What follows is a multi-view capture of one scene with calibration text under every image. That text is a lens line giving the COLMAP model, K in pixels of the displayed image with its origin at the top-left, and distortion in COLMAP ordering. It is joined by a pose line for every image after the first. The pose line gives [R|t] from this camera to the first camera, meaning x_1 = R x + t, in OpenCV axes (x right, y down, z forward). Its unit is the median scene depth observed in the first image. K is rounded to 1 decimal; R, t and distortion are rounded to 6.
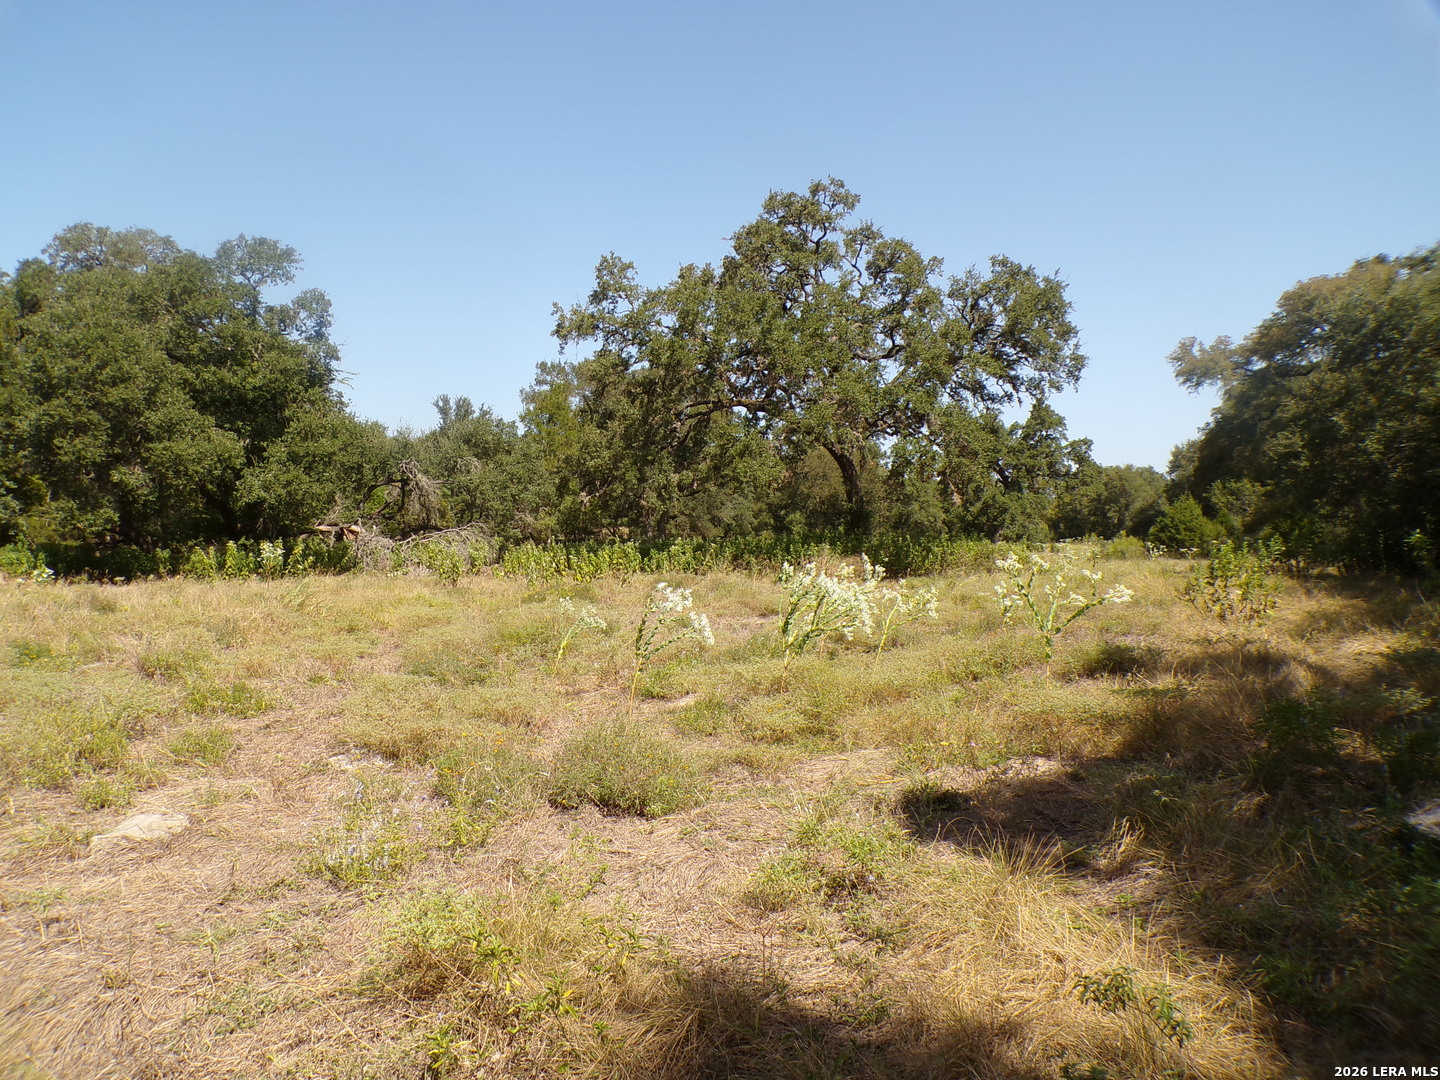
lens RADIAL K [[977.4, 0, 697.8], [0, 977.4, 544.8], [0, 0, 1]] dist [-0.028928, 0.002122]
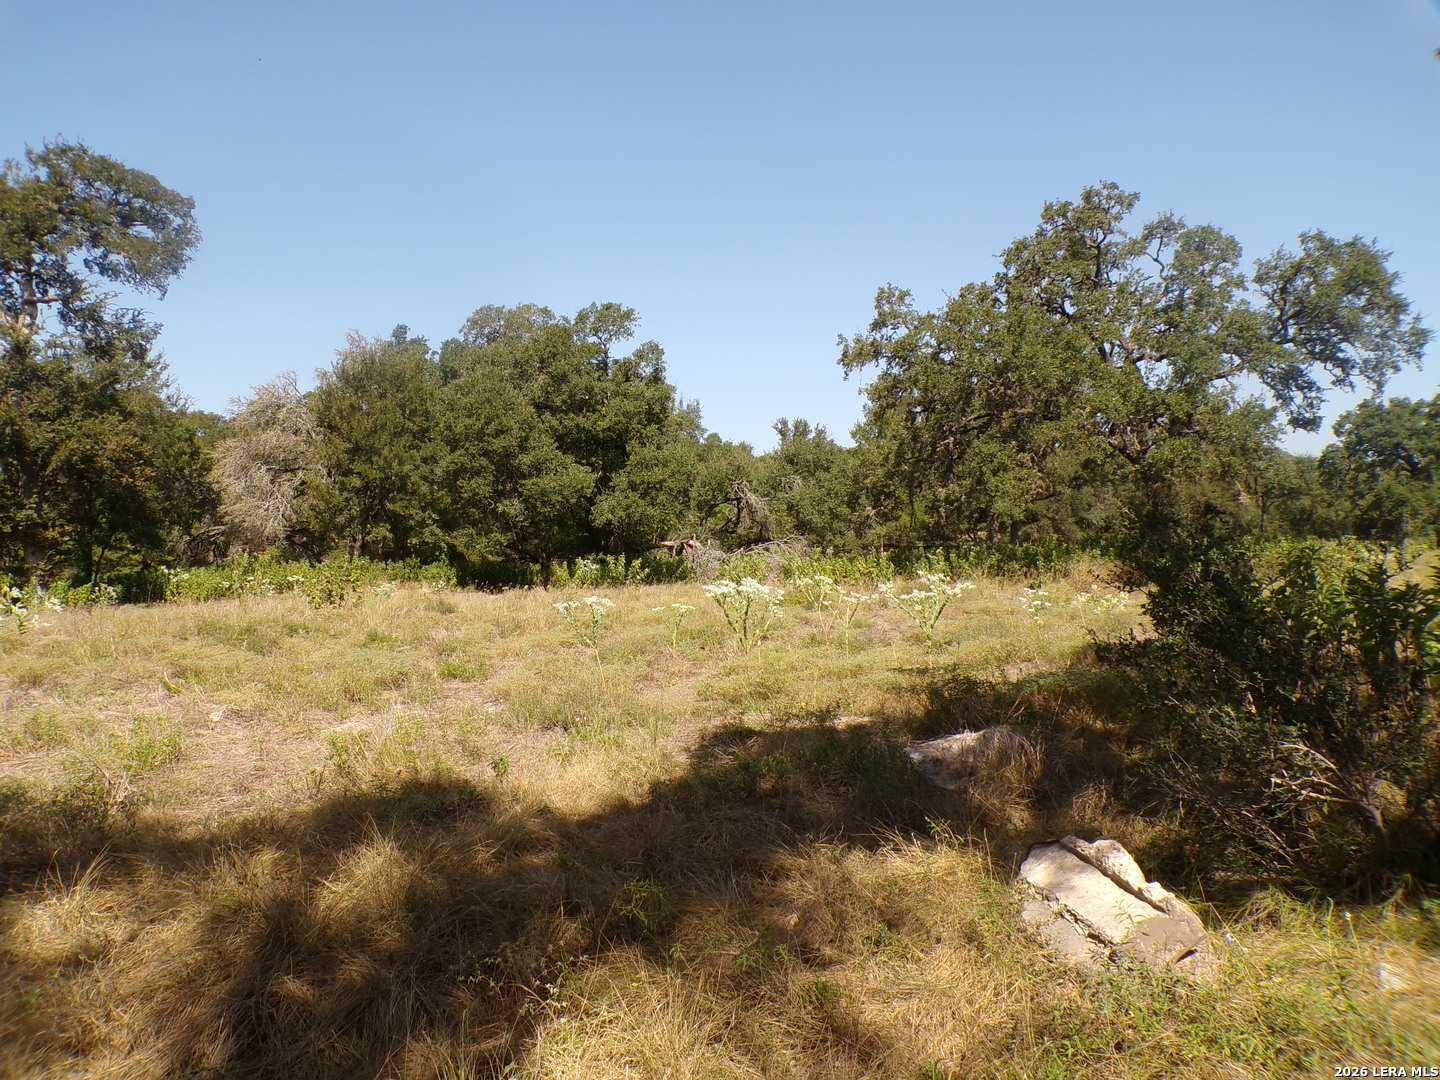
lens RADIAL K [[977.4, 0, 697.8], [0, 977.4, 544.8], [0, 0, 1]] dist [-0.028928, 0.002122]
pose [[0.919195, -0.023551, -0.393097, 0.118694], [0.020847, 0.999721, -0.011147, -0.001607], [0.393250, 0.002051, 0.919429, -0.067084]]
